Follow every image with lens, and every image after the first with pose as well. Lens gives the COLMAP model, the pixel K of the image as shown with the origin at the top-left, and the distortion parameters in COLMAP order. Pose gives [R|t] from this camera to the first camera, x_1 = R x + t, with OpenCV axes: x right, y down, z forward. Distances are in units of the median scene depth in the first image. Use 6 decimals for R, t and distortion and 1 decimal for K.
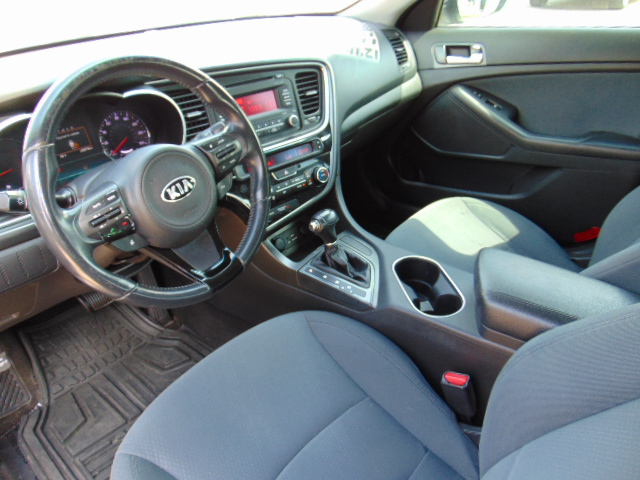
lens RADIAL K [[473.3, 0, 315.8], [0, 473.3, 239.5], [0, 0, 1]] dist [-0.007725, 0.047863]
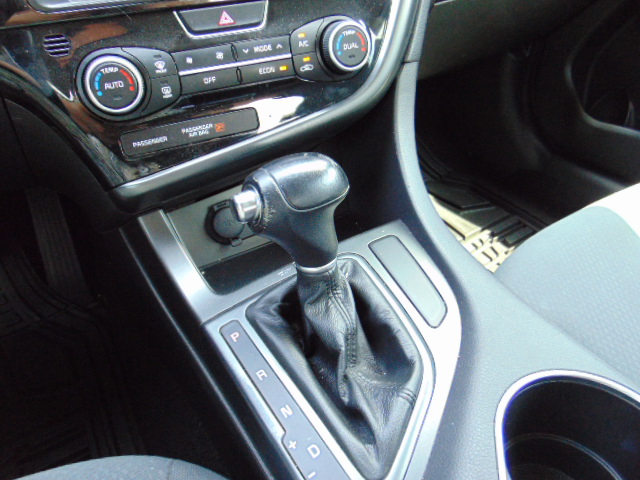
lens RADIAL K [[469.6, 0, 319.0], [0, 469.6, 236.8], [0, 0, 1]] dist [-0.004043, 0.030467]
pose [[0.945473, 0.202926, -0.254757, 0.084309], [-0.166845, 0.973524, 0.156251, -0.045300], [0.279720, -0.105227, 0.954298, 0.544798]]
